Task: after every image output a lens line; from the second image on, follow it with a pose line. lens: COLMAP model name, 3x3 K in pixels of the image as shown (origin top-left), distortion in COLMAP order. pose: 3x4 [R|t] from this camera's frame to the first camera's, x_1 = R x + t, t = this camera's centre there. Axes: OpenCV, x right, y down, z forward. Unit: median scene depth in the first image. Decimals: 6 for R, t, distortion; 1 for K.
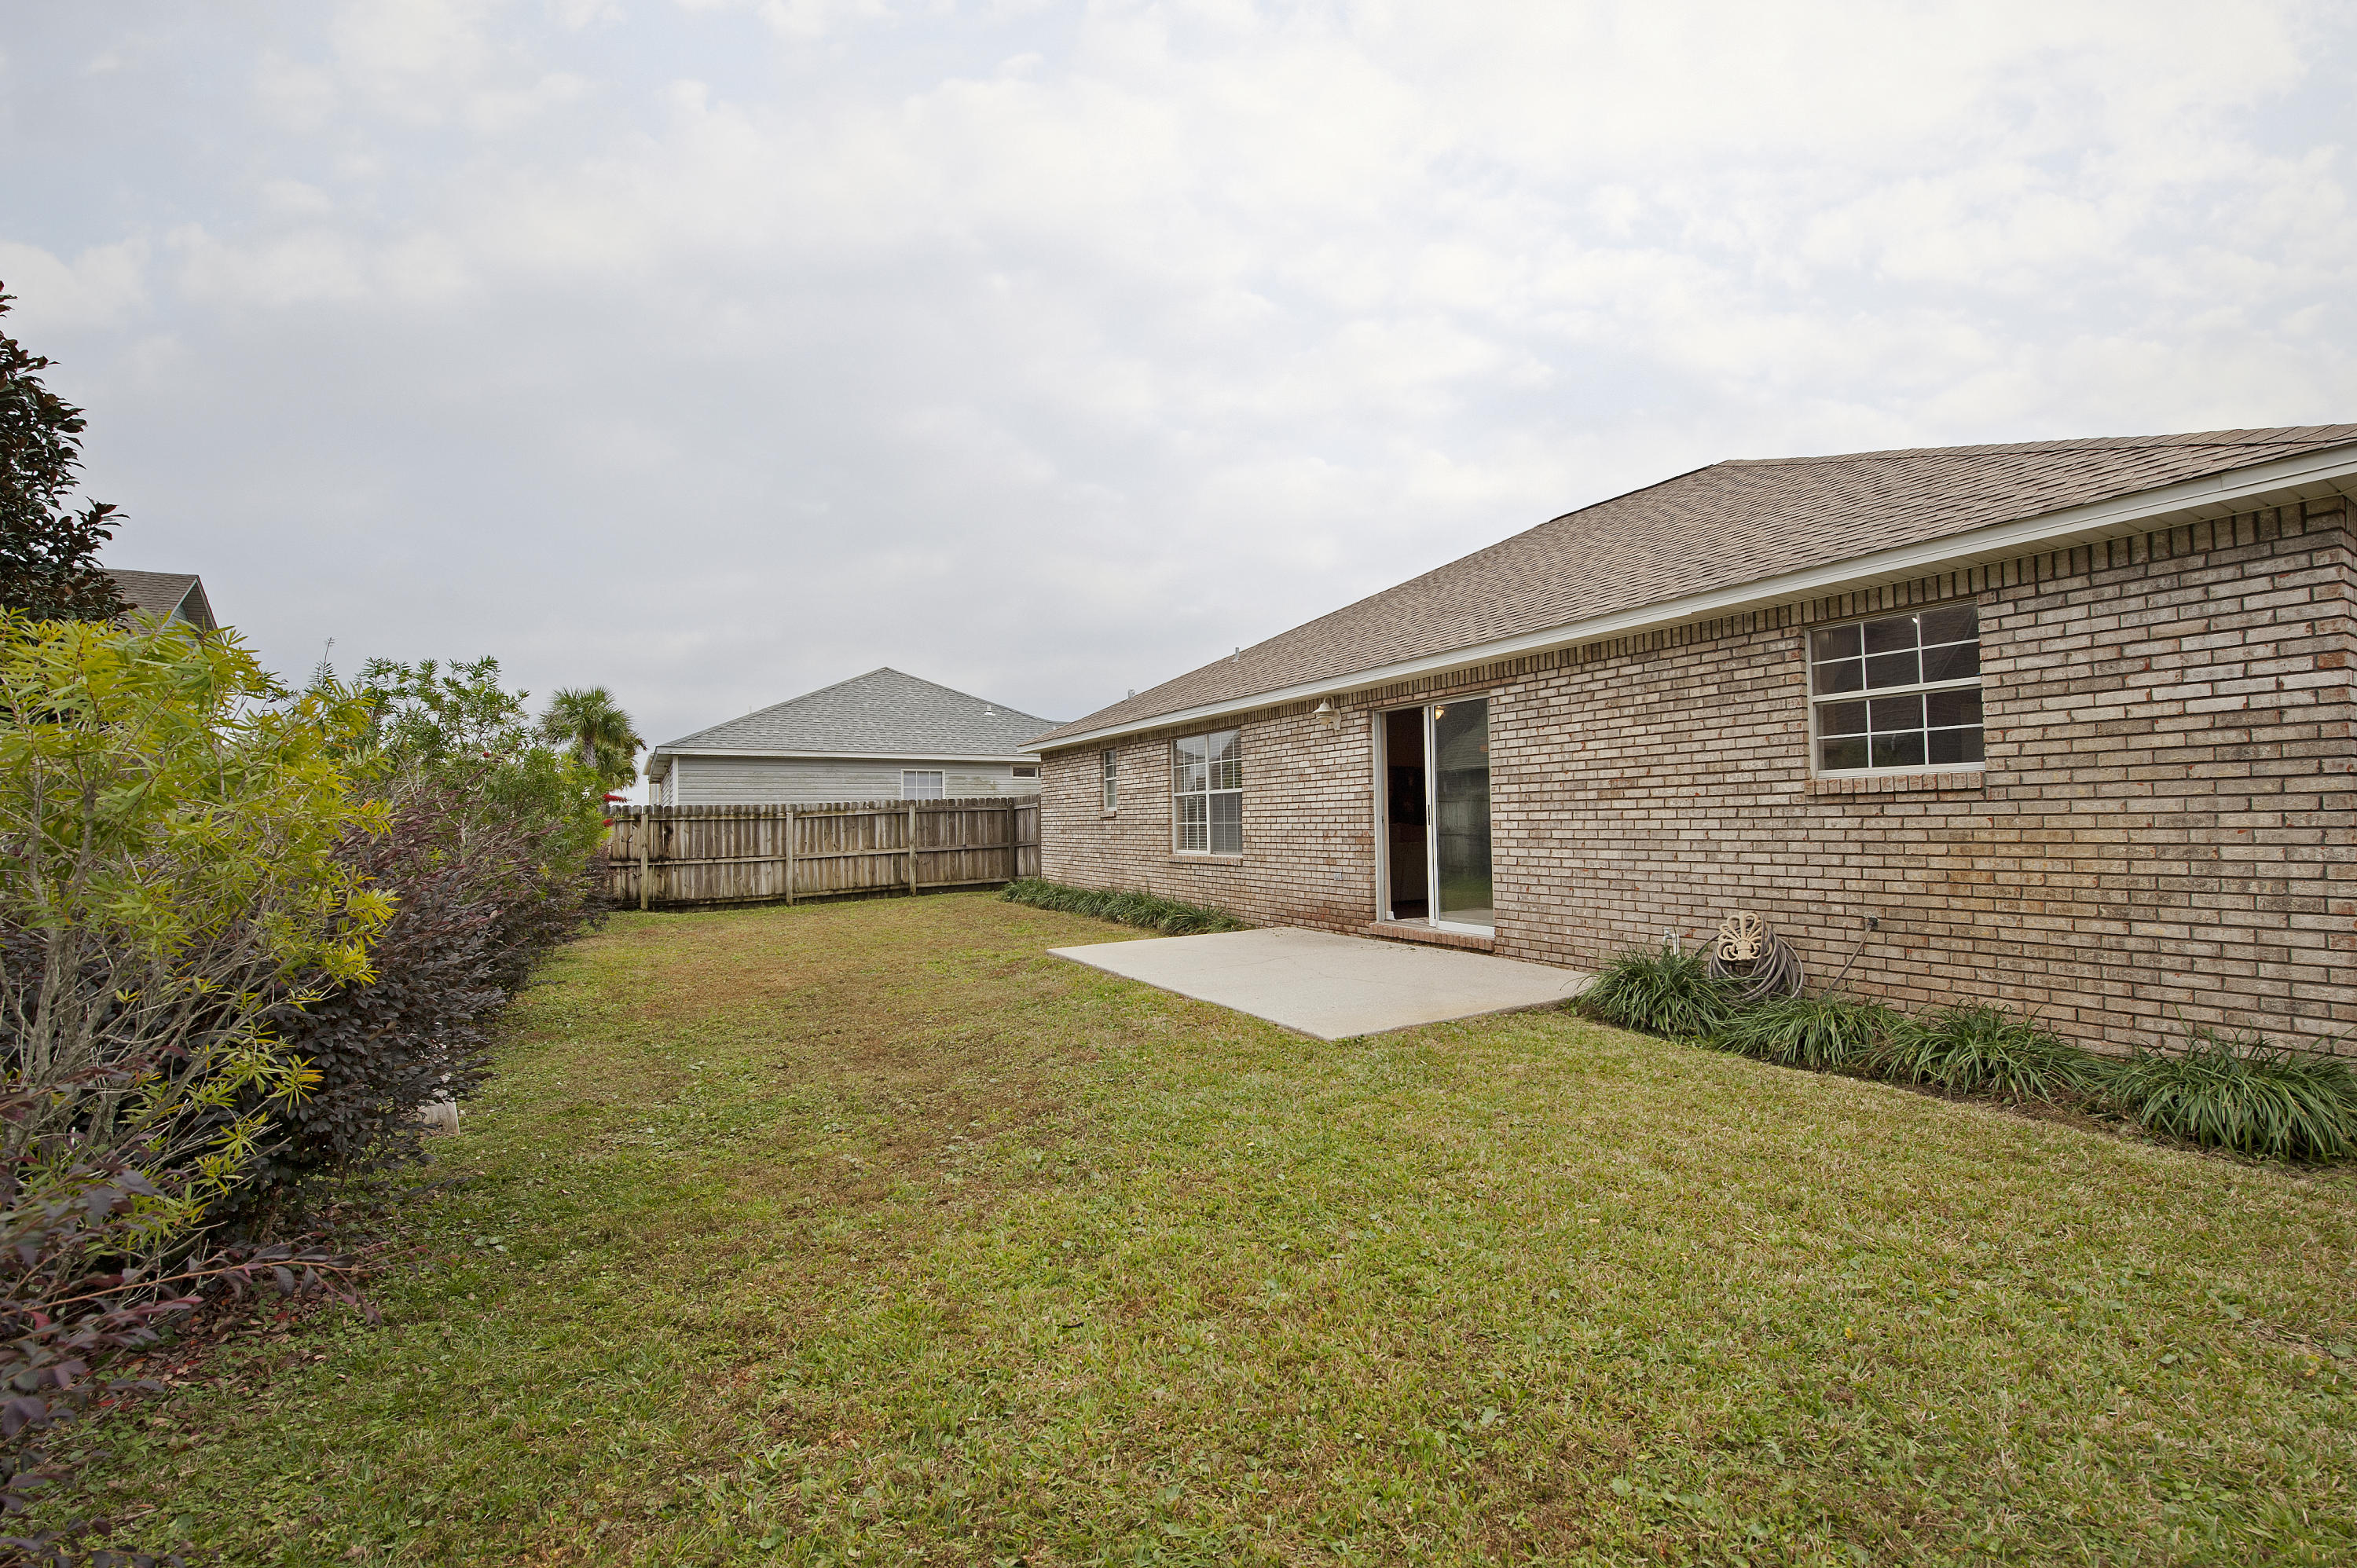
lens RADIAL K [[948.9, 0, 1188.3], [0, 948.9, 800.8], [0, 0, 1]] dist [-0.013665, -0.005155]
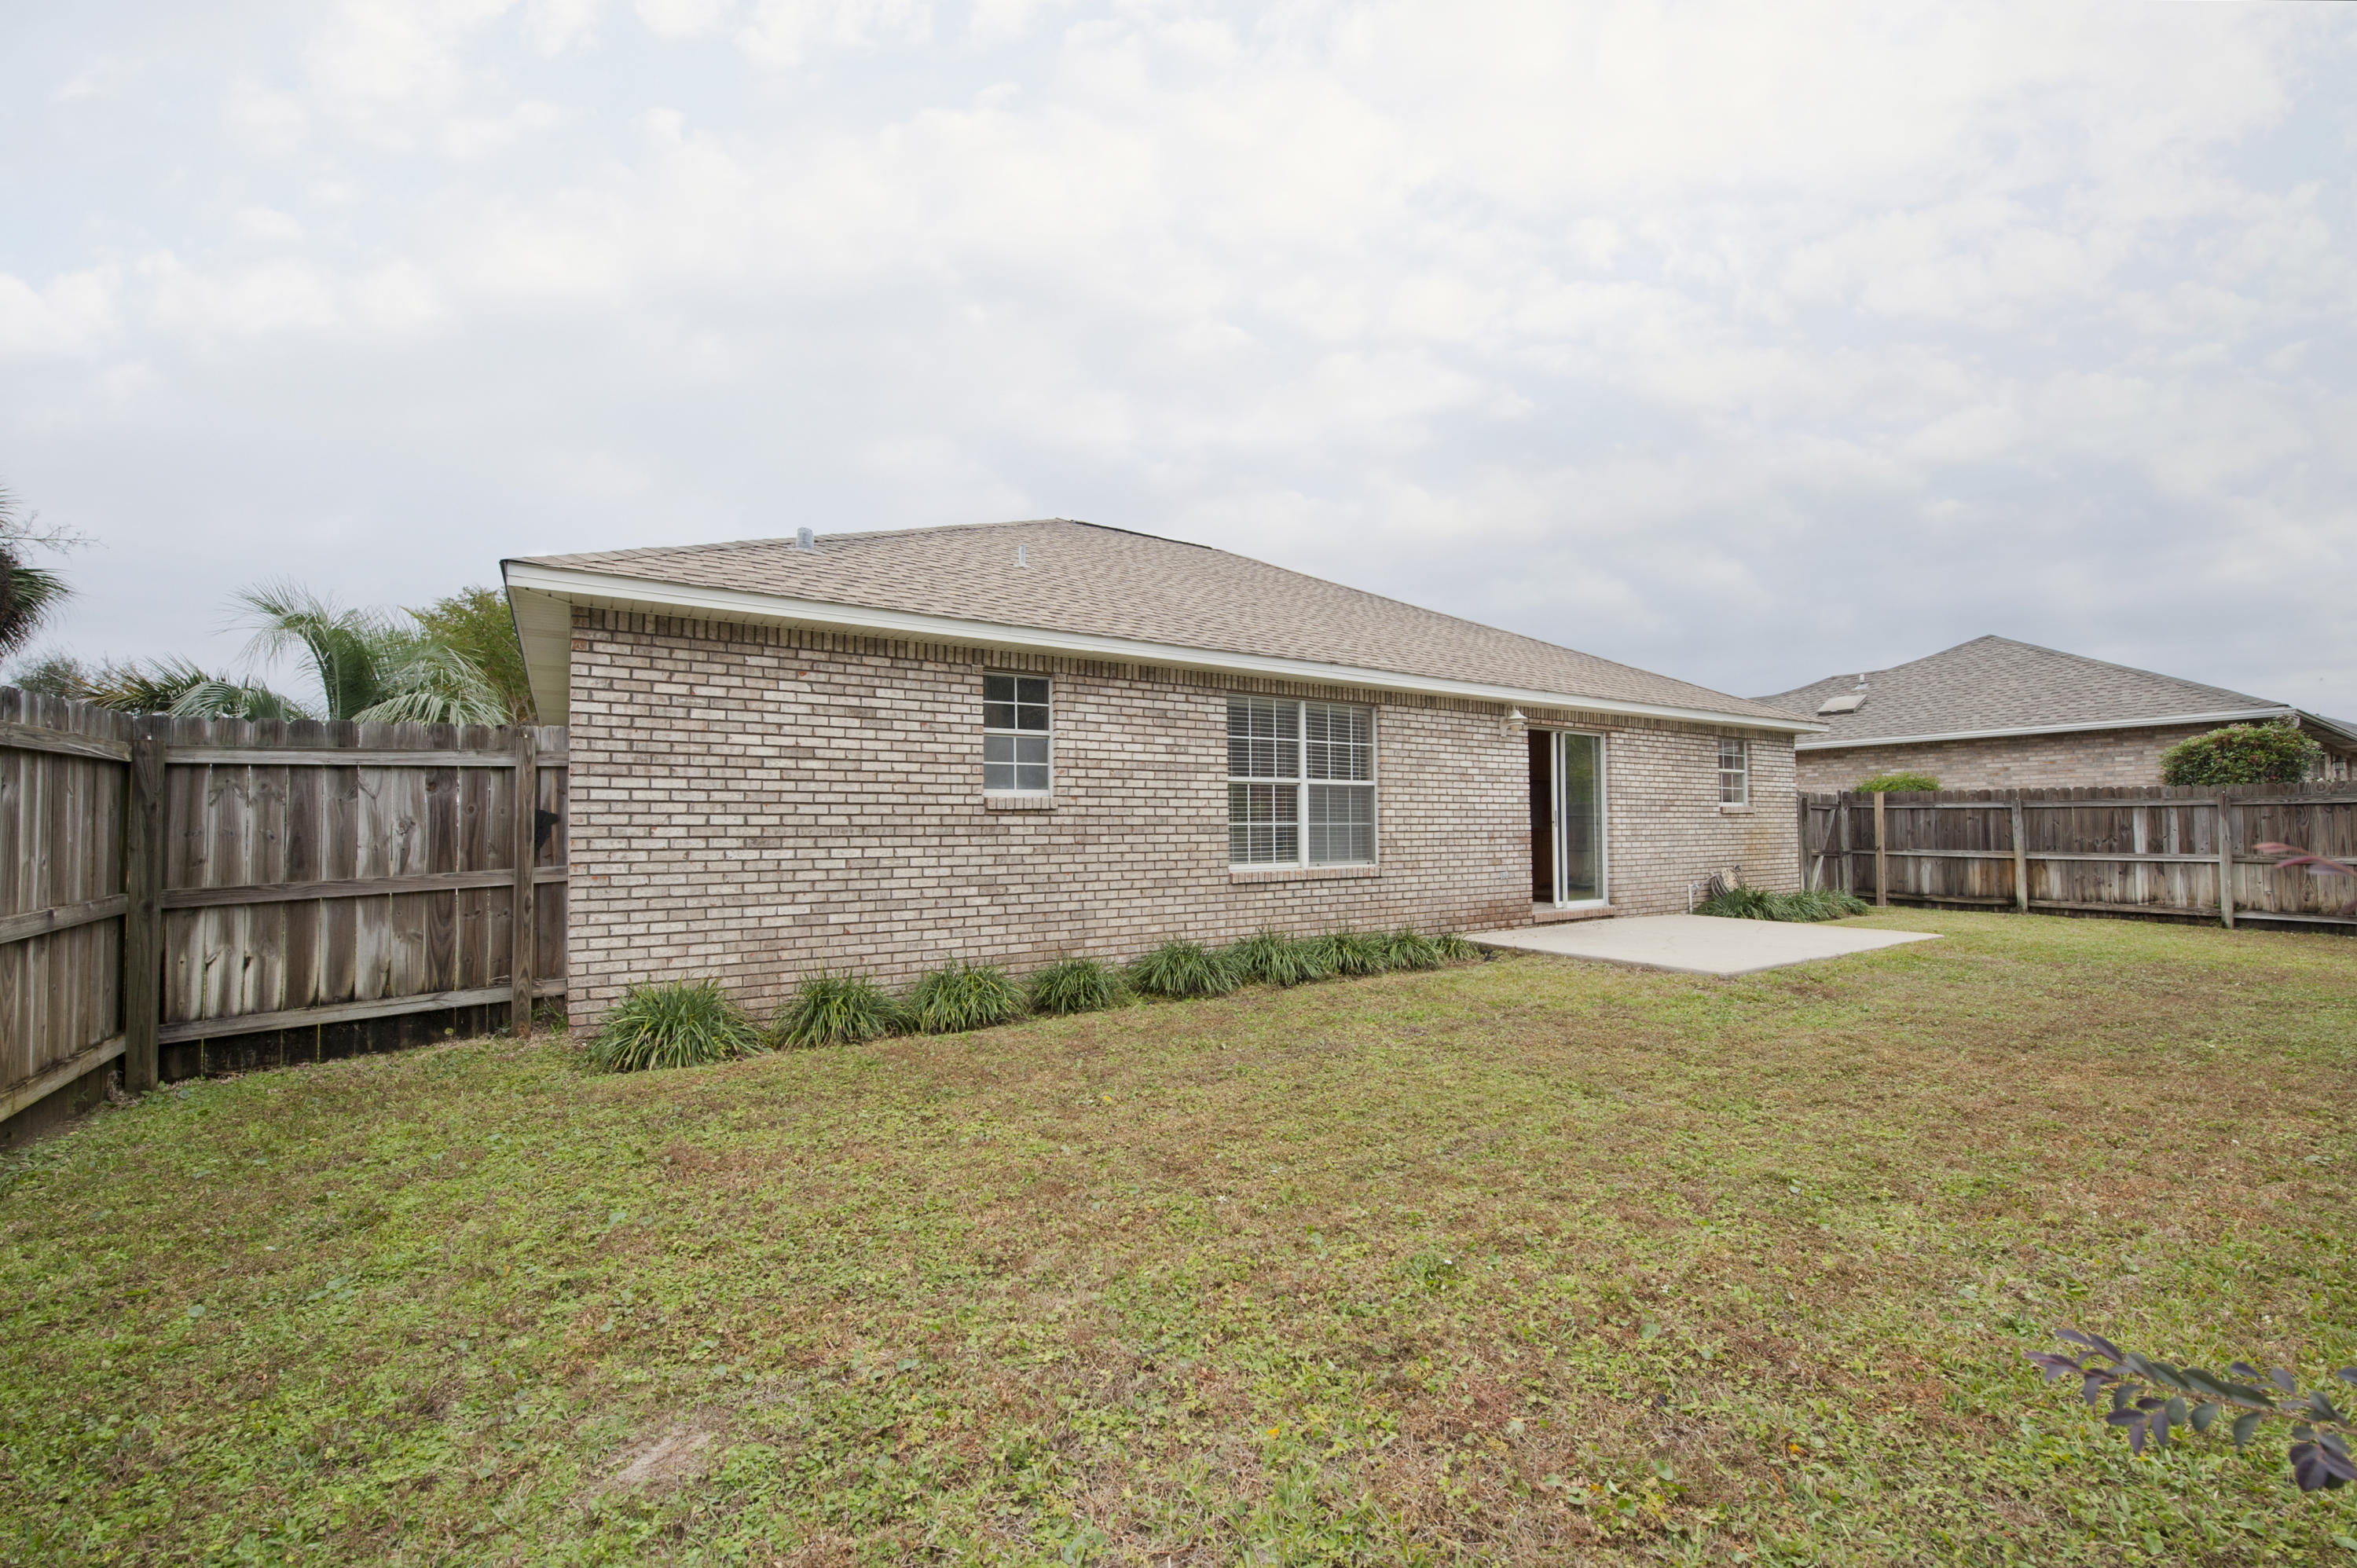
lens RADIAL K [[938.5, 0, 1187.1], [0, 938.5, 796.5], [0, 0, 1]] dist [-0.019580, -0.000470]
pose [[-0.062599, 0.052583, 0.996653, -0.721768], [-0.014500, 0.998458, -0.053589, 0.044718], [-0.997933, -0.017806, -0.061740, 1.189213]]
